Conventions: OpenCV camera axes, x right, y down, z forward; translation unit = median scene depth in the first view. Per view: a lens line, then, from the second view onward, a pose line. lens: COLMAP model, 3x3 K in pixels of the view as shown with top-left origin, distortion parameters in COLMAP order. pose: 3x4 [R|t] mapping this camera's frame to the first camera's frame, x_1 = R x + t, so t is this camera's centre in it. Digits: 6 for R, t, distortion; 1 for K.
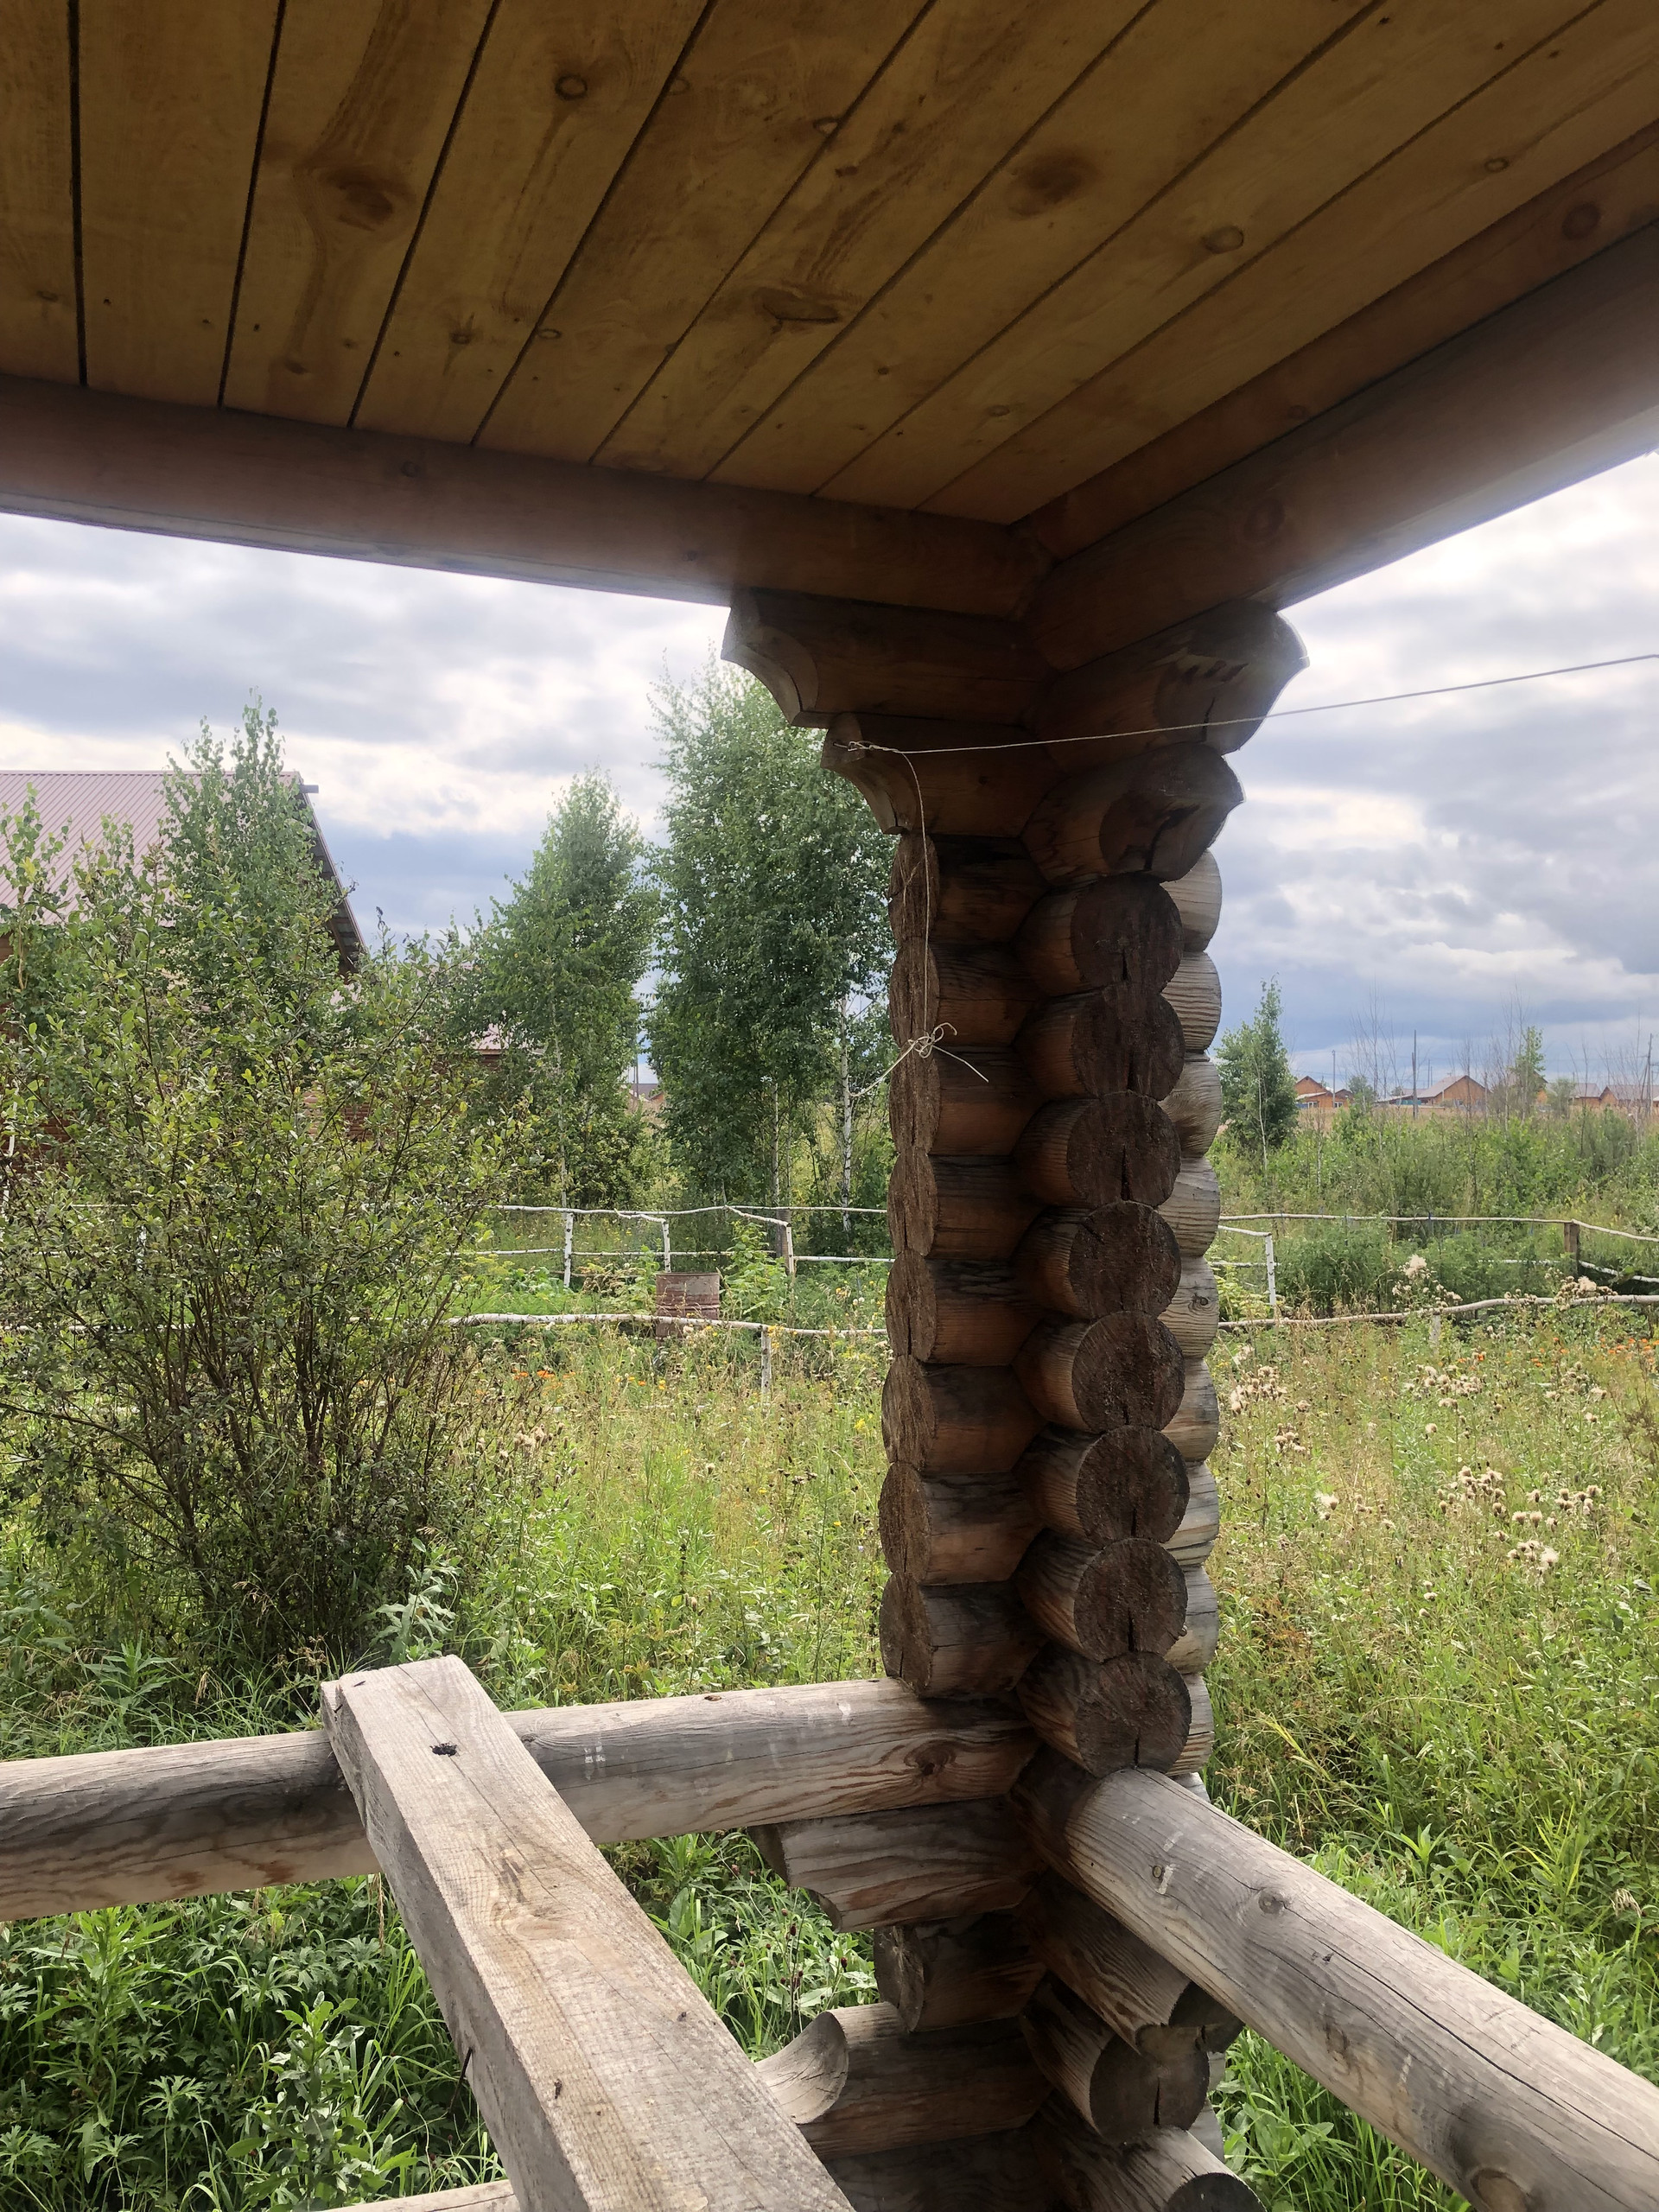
lens RADIAL K [[1777.9, 0, 757.9], [0, 1777.9, 1090.2], [0, 0, 1]] dist [0.039816, -0.044357]
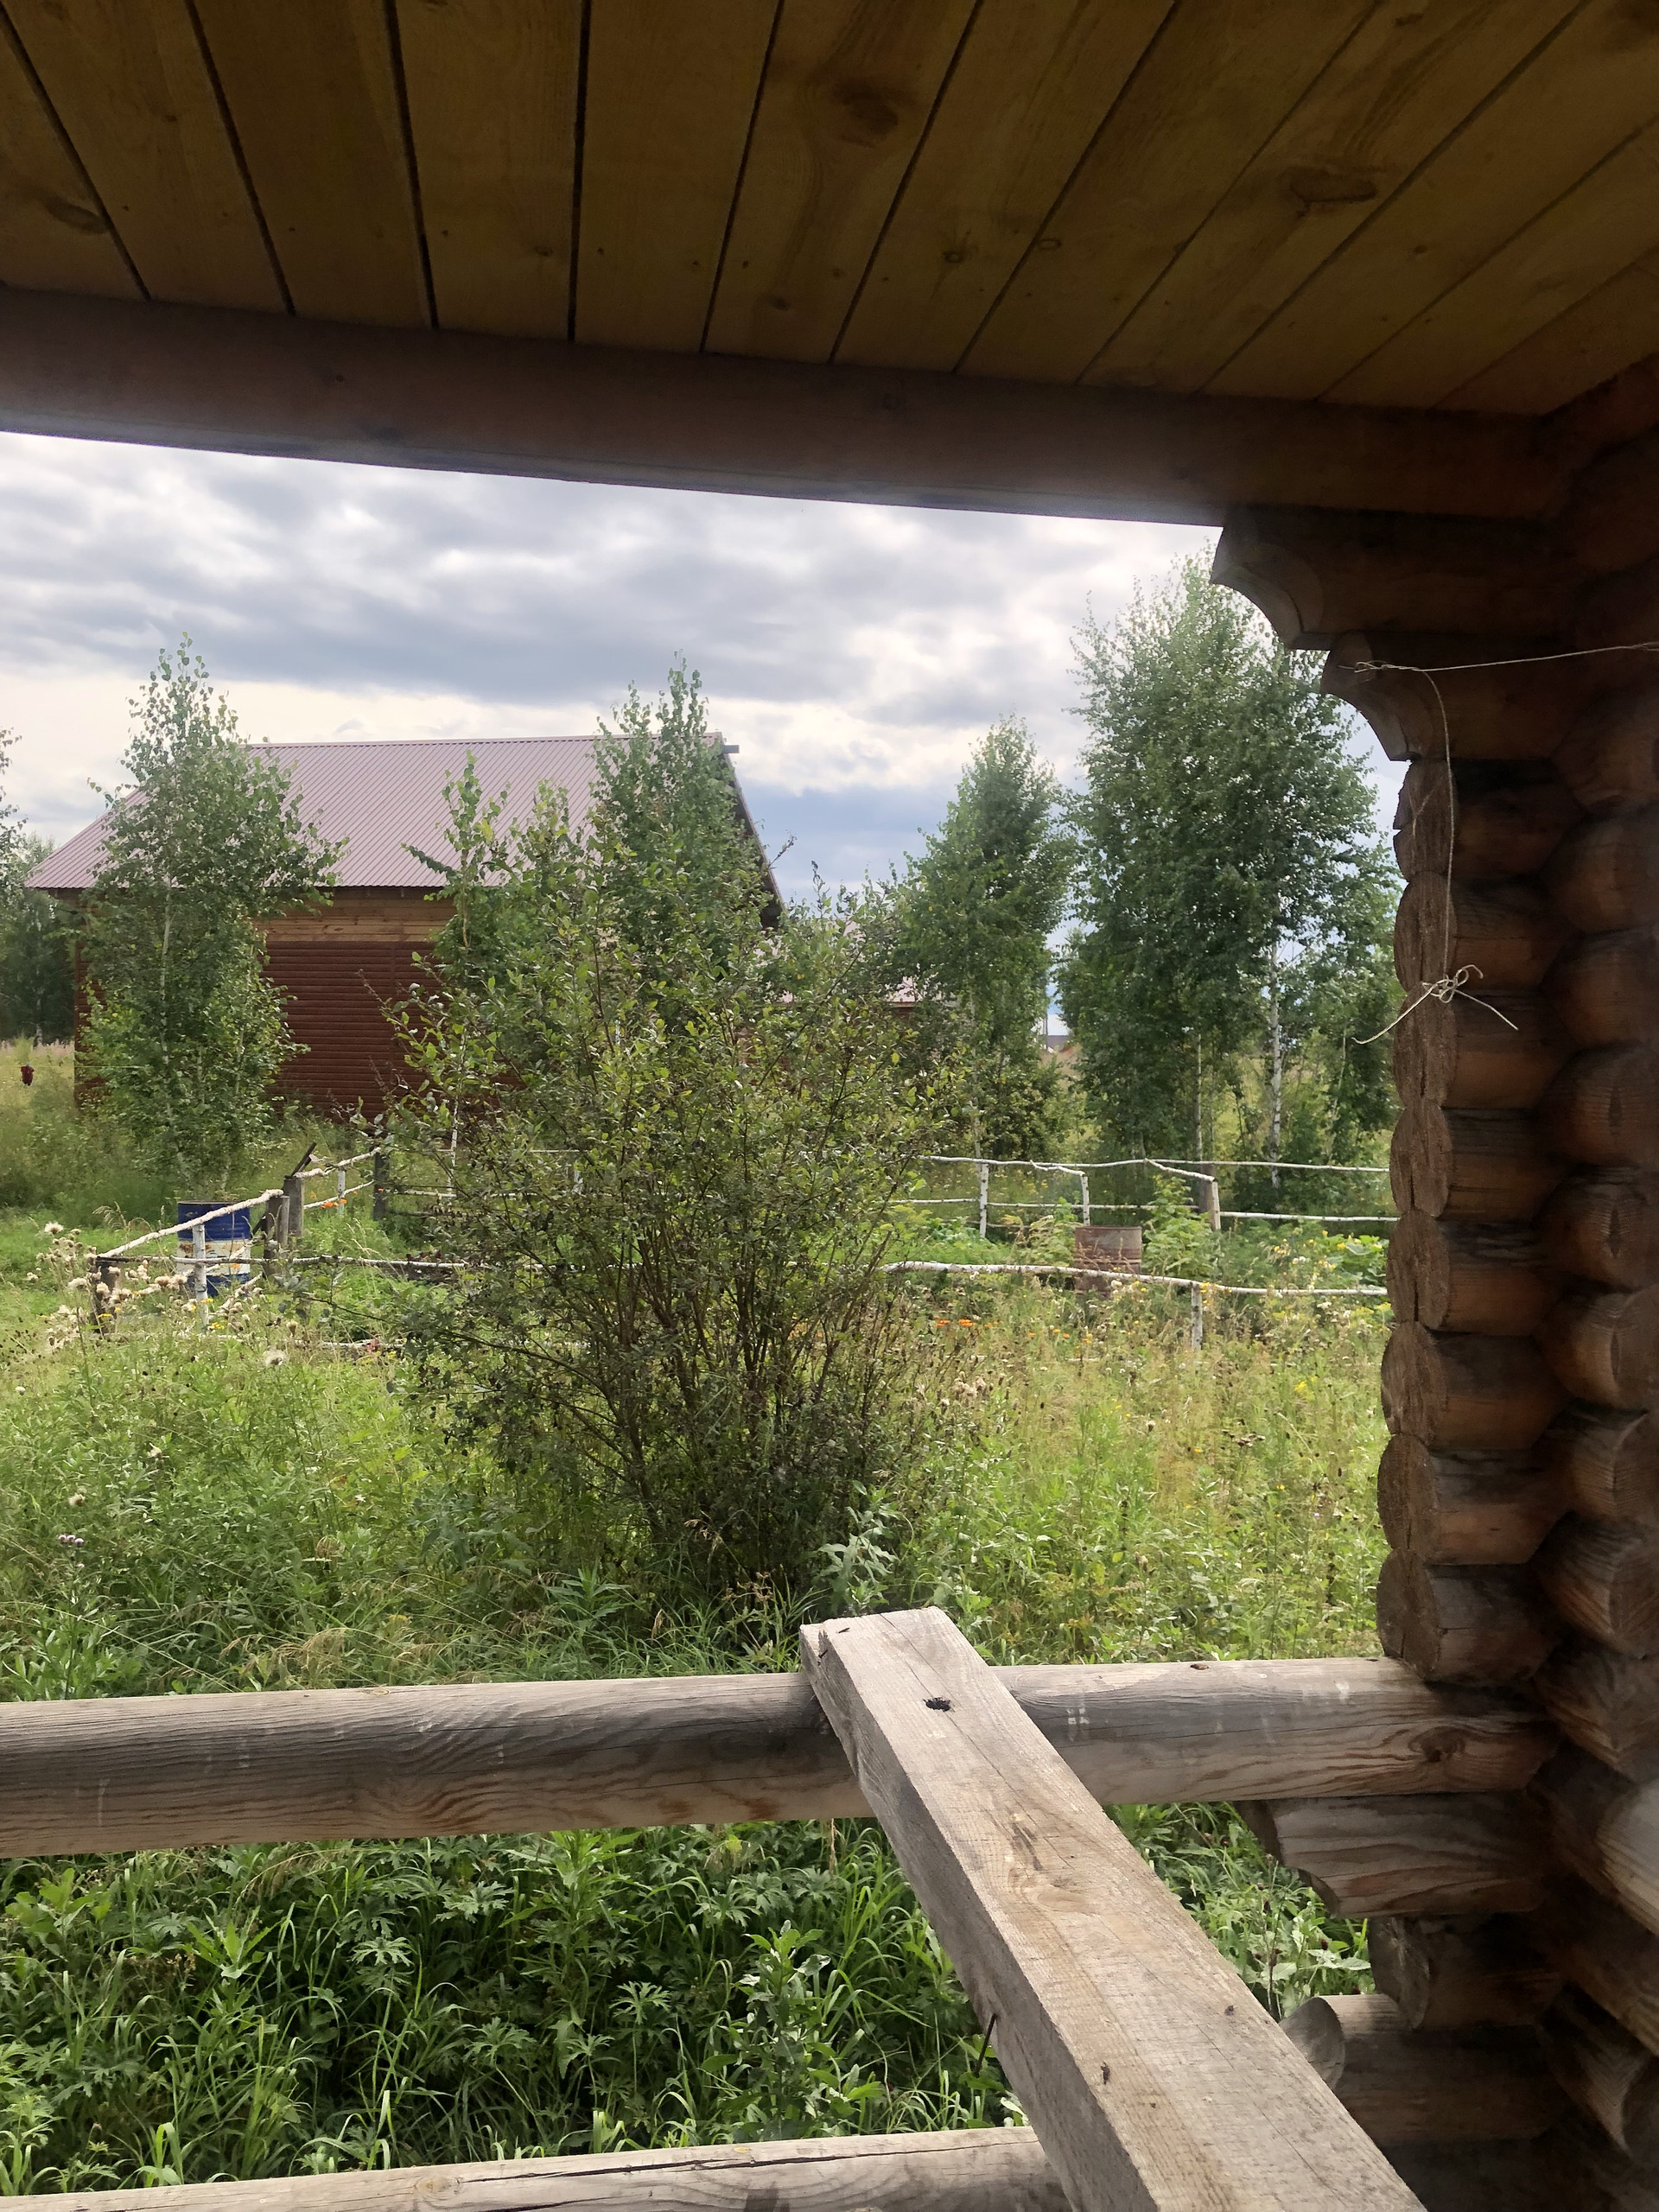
lens RADIAL K [[1777.9, 0, 837.3], [0, 1777.9, 1102.2], [0, 0, 1]] dist [0.039816, -0.044357]
pose [[0.982630, 0.005019, -0.185507, -0.021646], [0.001315, 0.999421, 0.034002, 0.000726], [0.185570, -0.033656, 0.982054, 0.012661]]
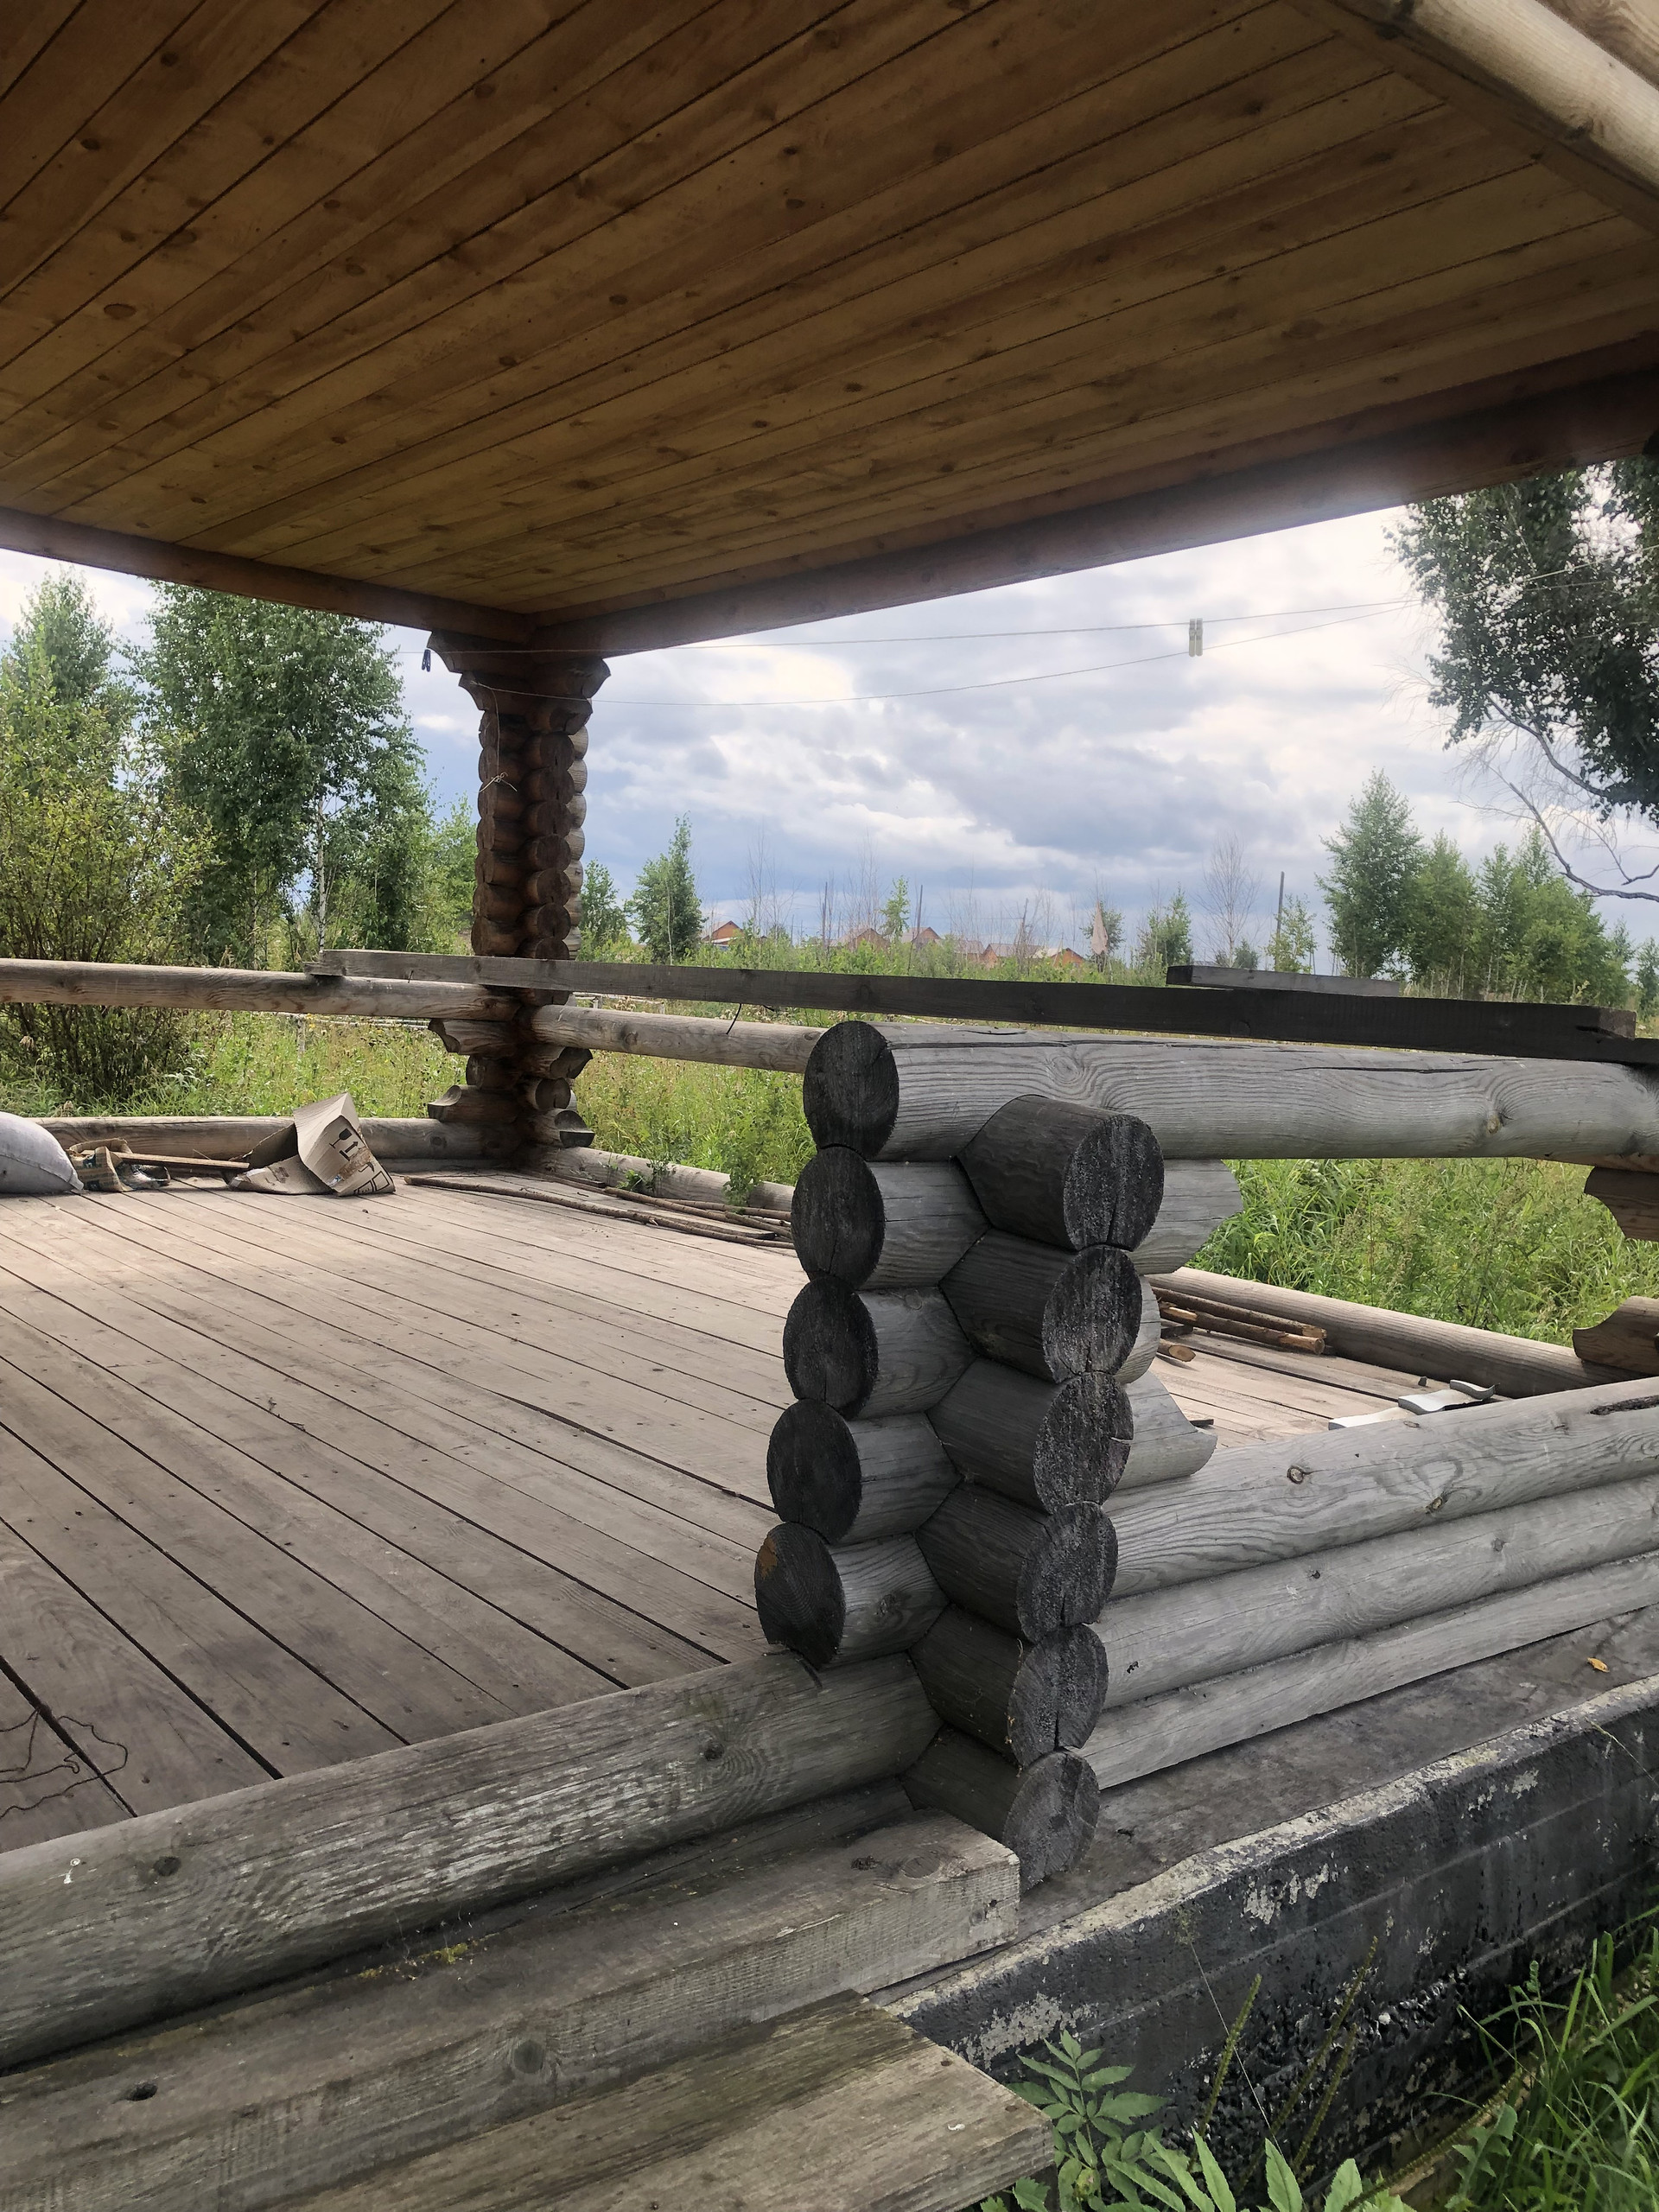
lens RADIAL K [[1777.9, 0, 925.5], [0, 1777.9, 1085.2], [0, 0, 1]] dist [0.039816, -0.044357]
pose [[0.917534, 0.011010, 0.397504, -0.241594], [-0.045664, 0.995921, 0.077818, 0.123483], [-0.395026, -0.089552, 0.914295, -1.196641]]
